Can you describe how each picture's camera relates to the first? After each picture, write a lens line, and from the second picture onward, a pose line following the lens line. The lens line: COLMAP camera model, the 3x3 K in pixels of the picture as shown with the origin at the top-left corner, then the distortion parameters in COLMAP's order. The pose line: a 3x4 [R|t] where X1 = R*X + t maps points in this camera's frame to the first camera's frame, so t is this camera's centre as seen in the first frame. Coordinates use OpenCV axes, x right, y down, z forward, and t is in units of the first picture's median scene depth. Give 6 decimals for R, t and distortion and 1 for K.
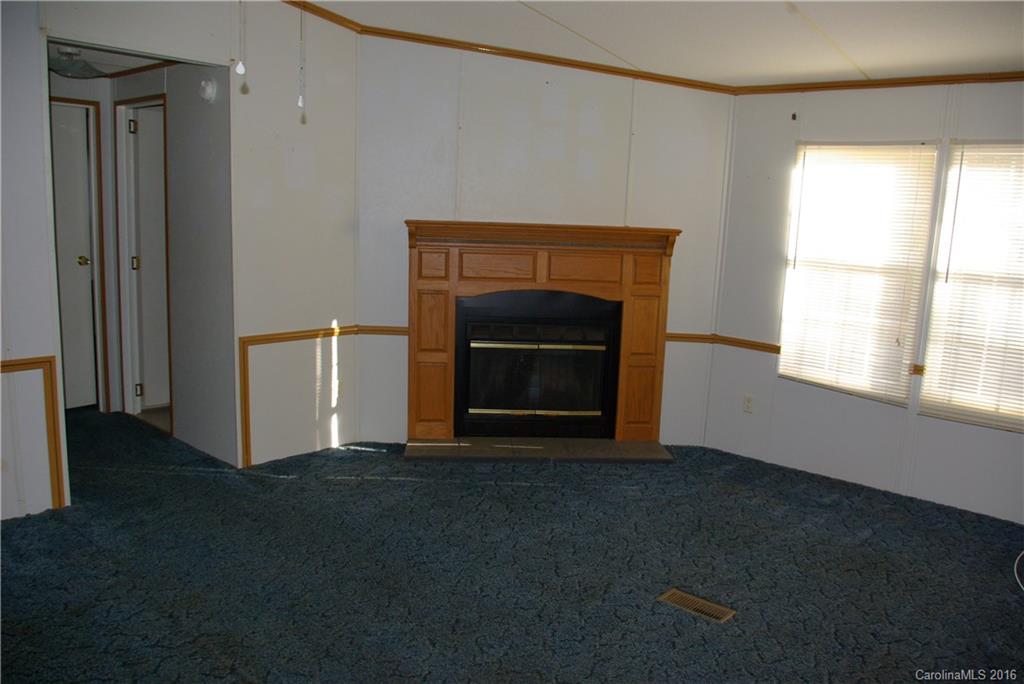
lens RADIAL K [[806.8, 0, 515.9], [0, 806.8, 346.3], [0, 0, 1]] dist [-0.101668, 0.055236]
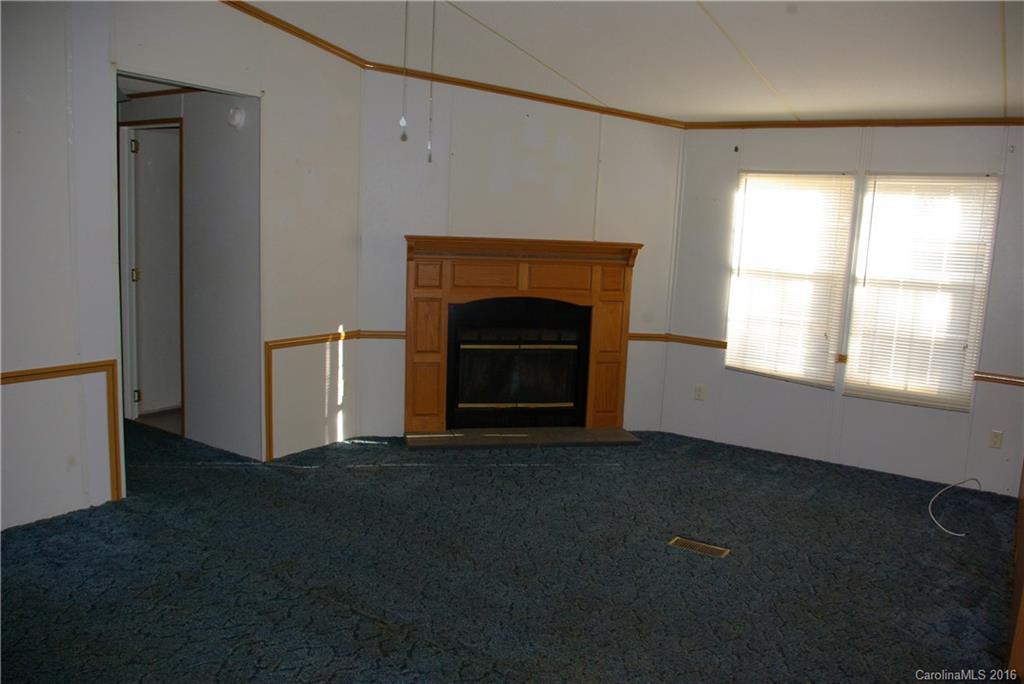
lens RADIAL K [[806.8, 0, 515.9], [0, 806.8, 346.3], [0, 0, 1]] dist [-0.101668, 0.055236]
pose [[0.989421, -0.018102, 0.143937, -0.152852], [0.020021, 0.999729, -0.011897, 0.014158], [-0.143682, 0.014653, 0.989515, -0.131673]]
